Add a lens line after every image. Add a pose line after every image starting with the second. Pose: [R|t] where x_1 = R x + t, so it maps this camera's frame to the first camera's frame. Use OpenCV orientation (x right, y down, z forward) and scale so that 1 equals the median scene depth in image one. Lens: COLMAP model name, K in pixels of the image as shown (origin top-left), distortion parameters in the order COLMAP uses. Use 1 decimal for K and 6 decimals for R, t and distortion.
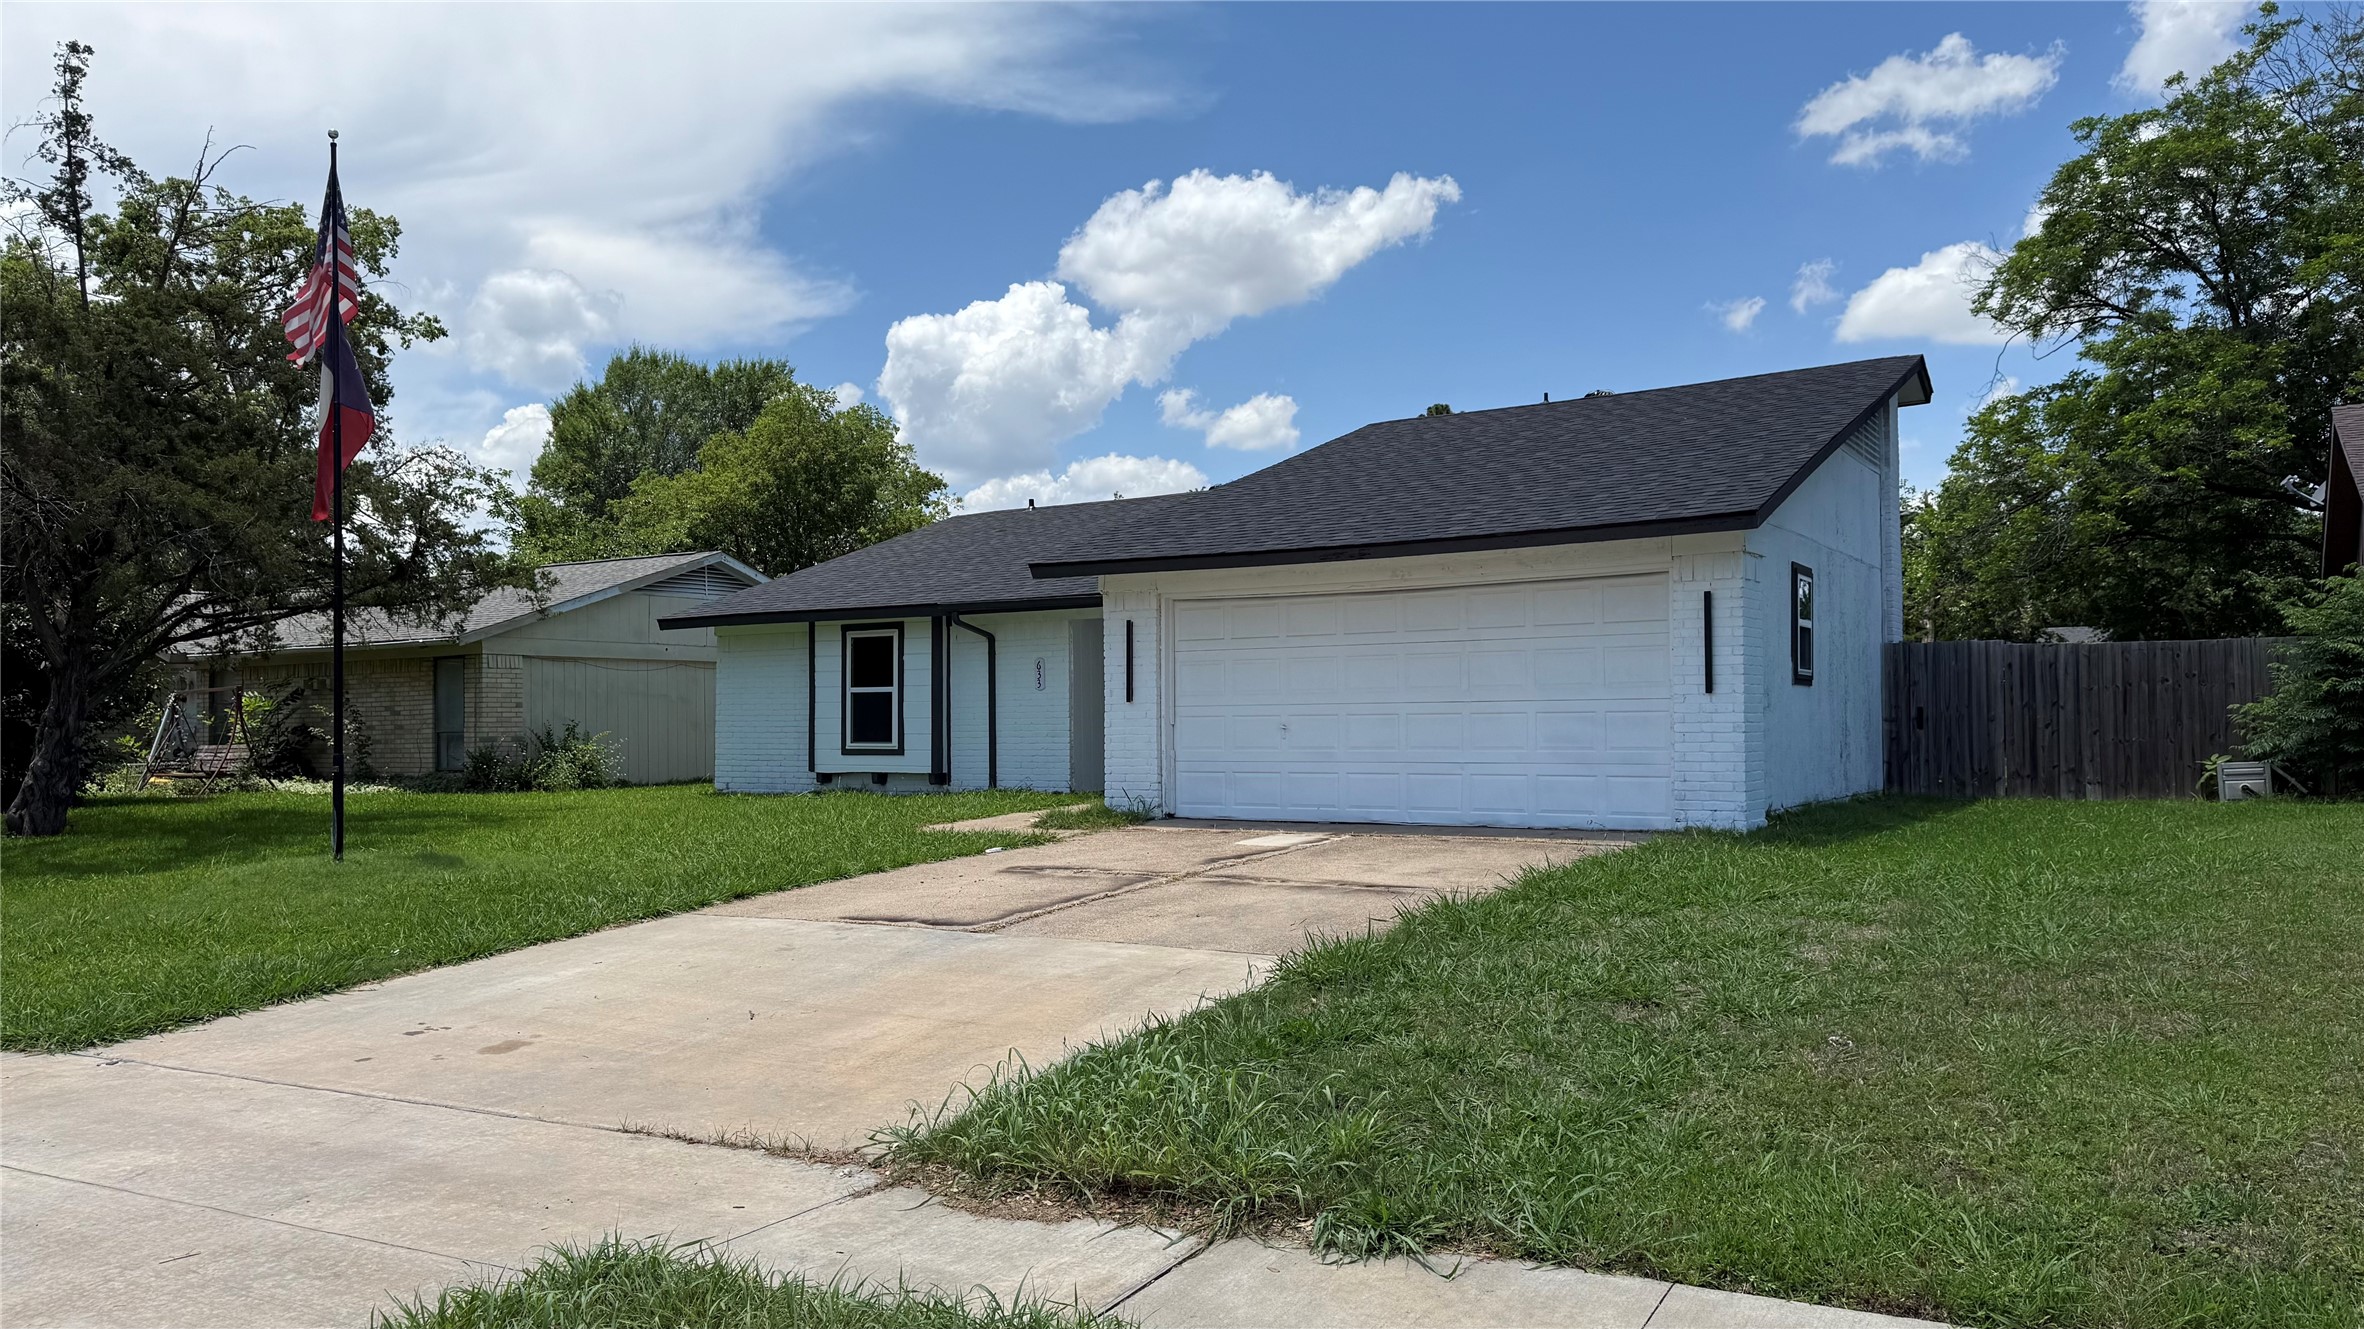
lens RADIAL K [[1657.9, 0, 1182.0], [0, 1657.9, 664.5], [0, 0, 1]] dist [0.015024, -0.004656]
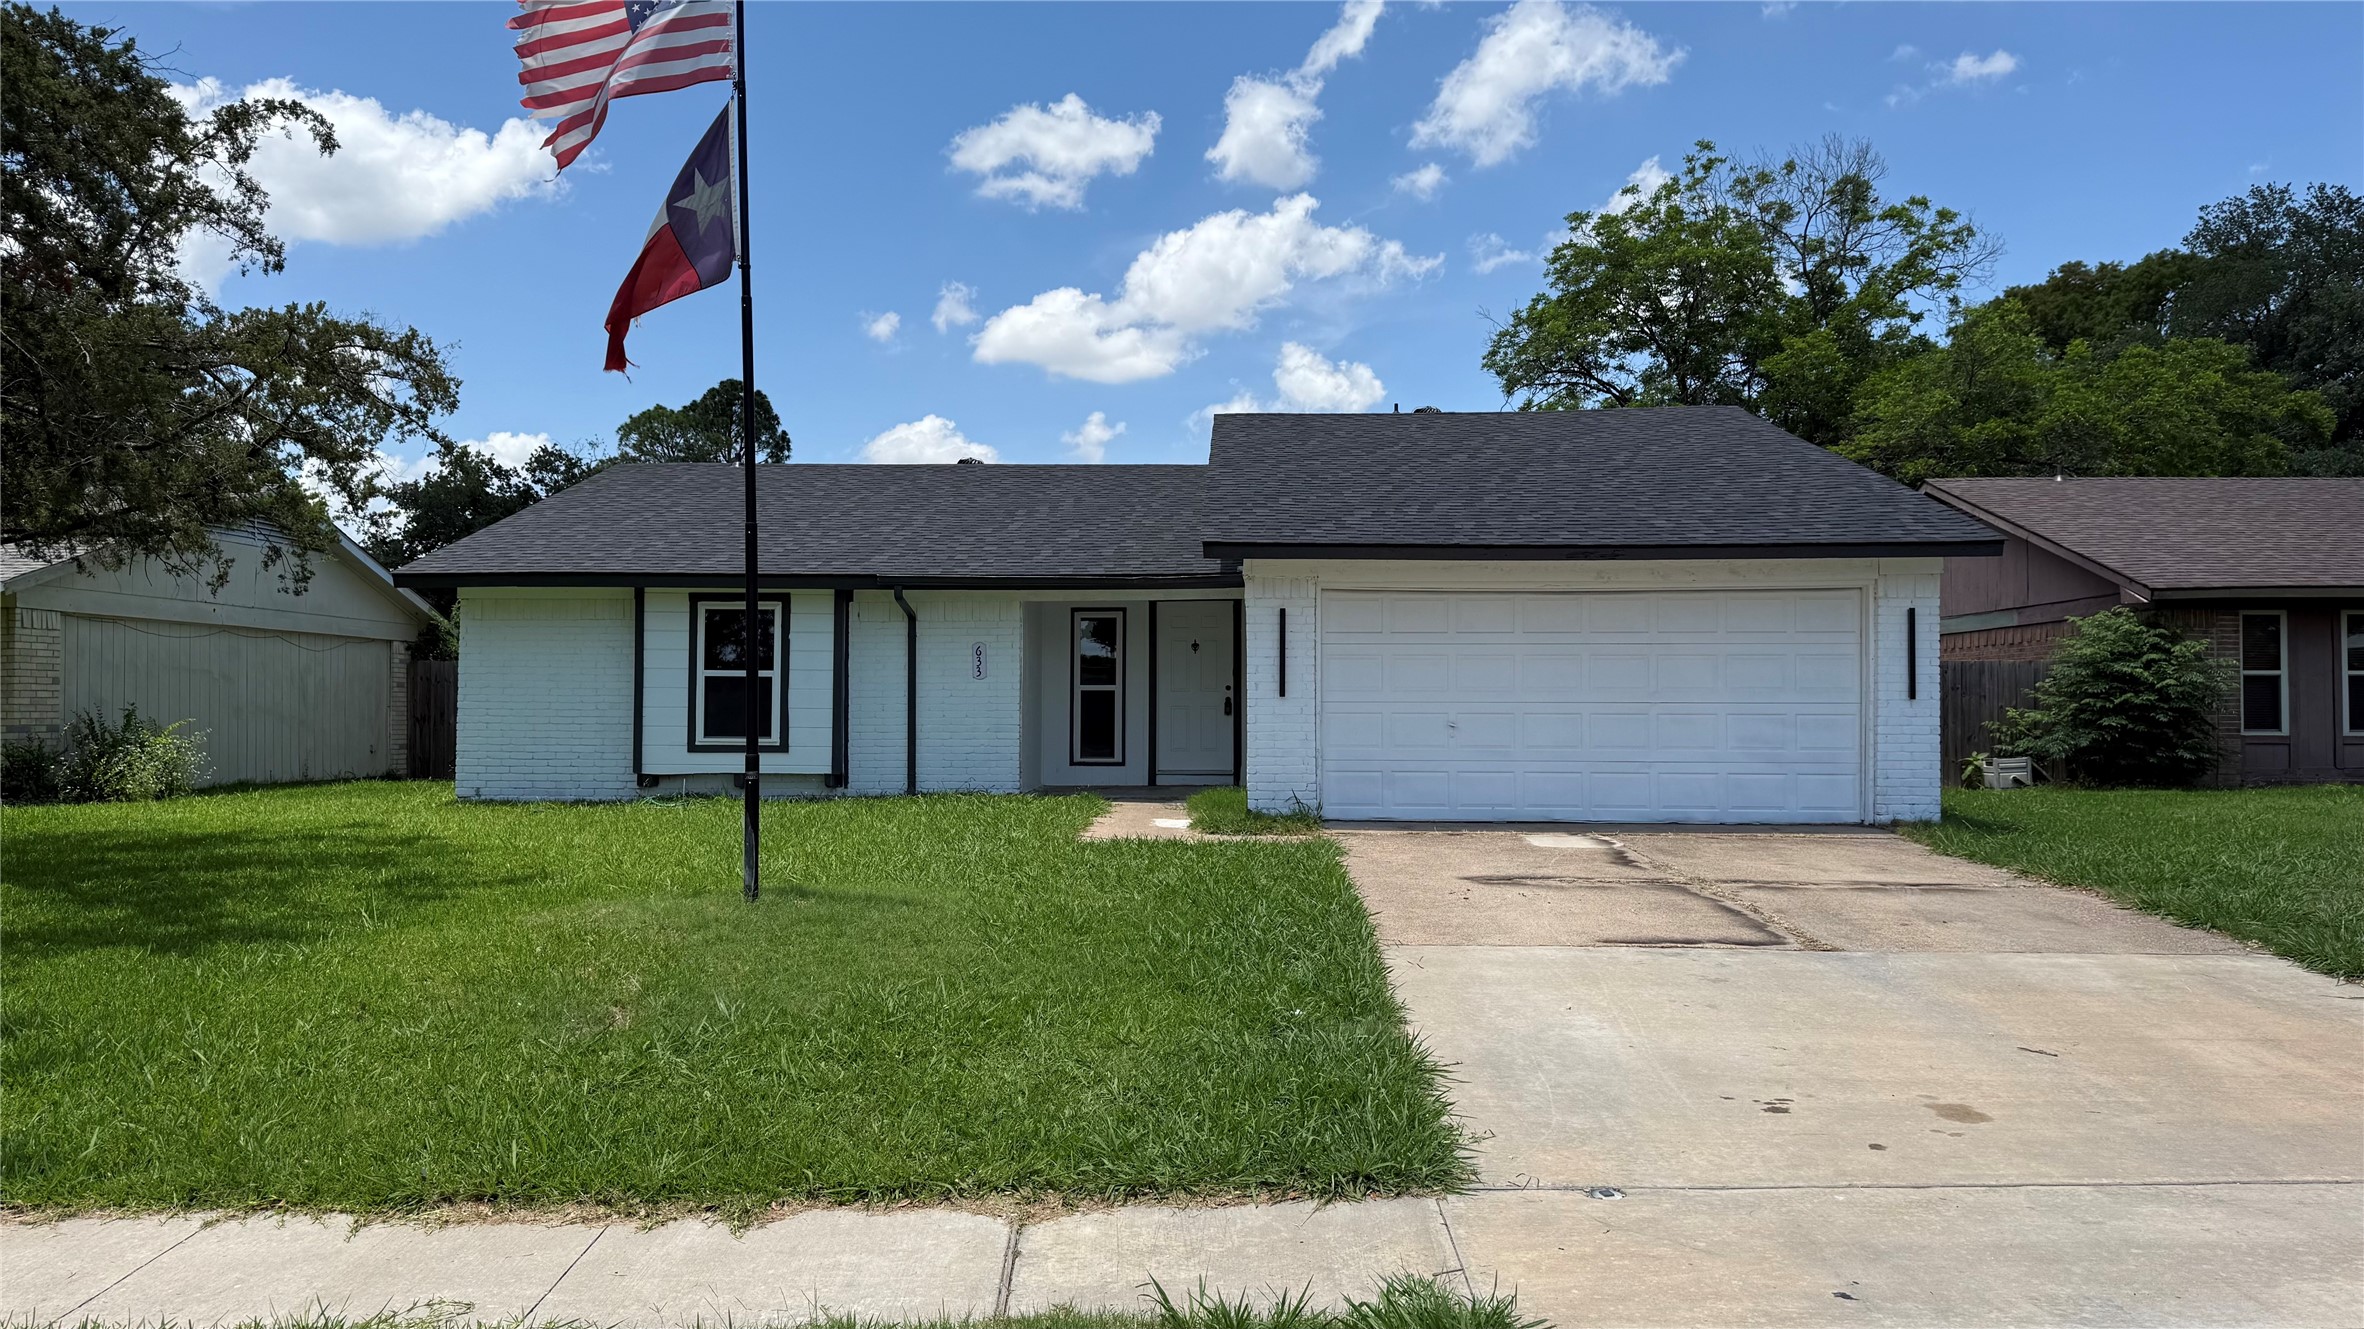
lens RADIAL K [[1657.9, 0, 1182.0], [0, 1657.9, 664.5], [0, 0, 1]] dist [0.015024, -0.004656]
pose [[0.864039, 0.026532, 0.502726, -0.420295], [-0.028714, 0.999582, -0.003405, 0.007291], [-0.502606, -0.011493, 0.864439, 0.174212]]
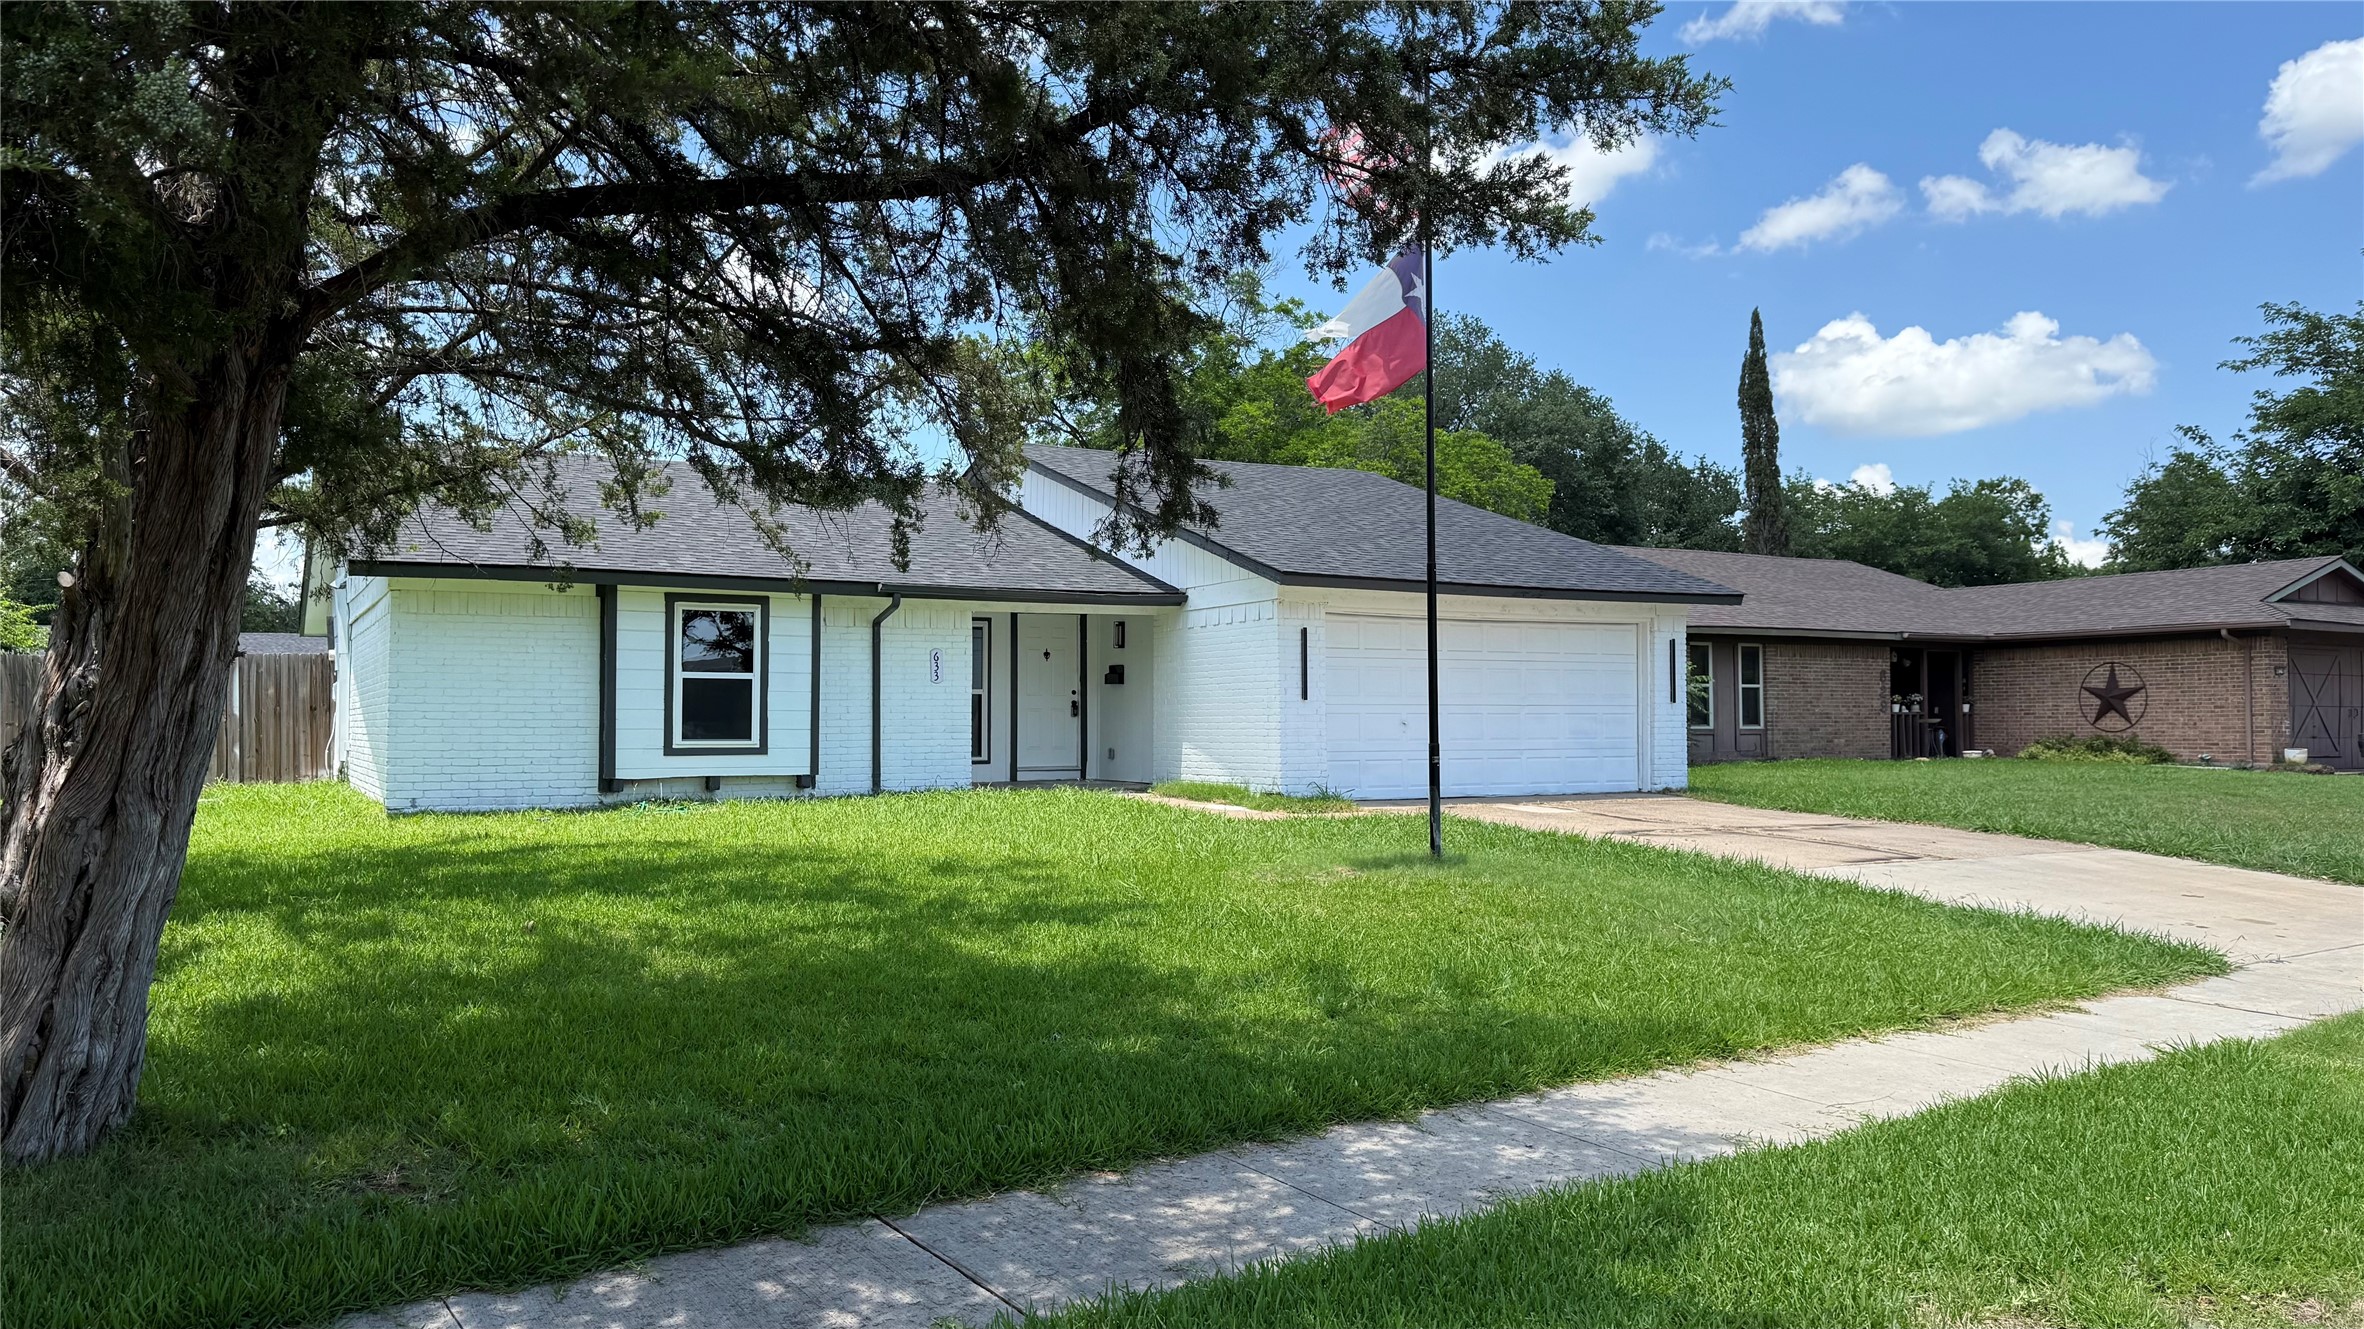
lens RADIAL K [[1640.2, 0, 1182.0], [0, 1640.2, 664.5], [0, 0, 1]] dist [-0.010115, -0.001945]
pose [[0.467858, 0.038670, 0.882957, -0.810728], [-0.034586, 0.999078, -0.025429, 0.022849], [-0.883127, -0.018640, 0.468764, 0.424030]]
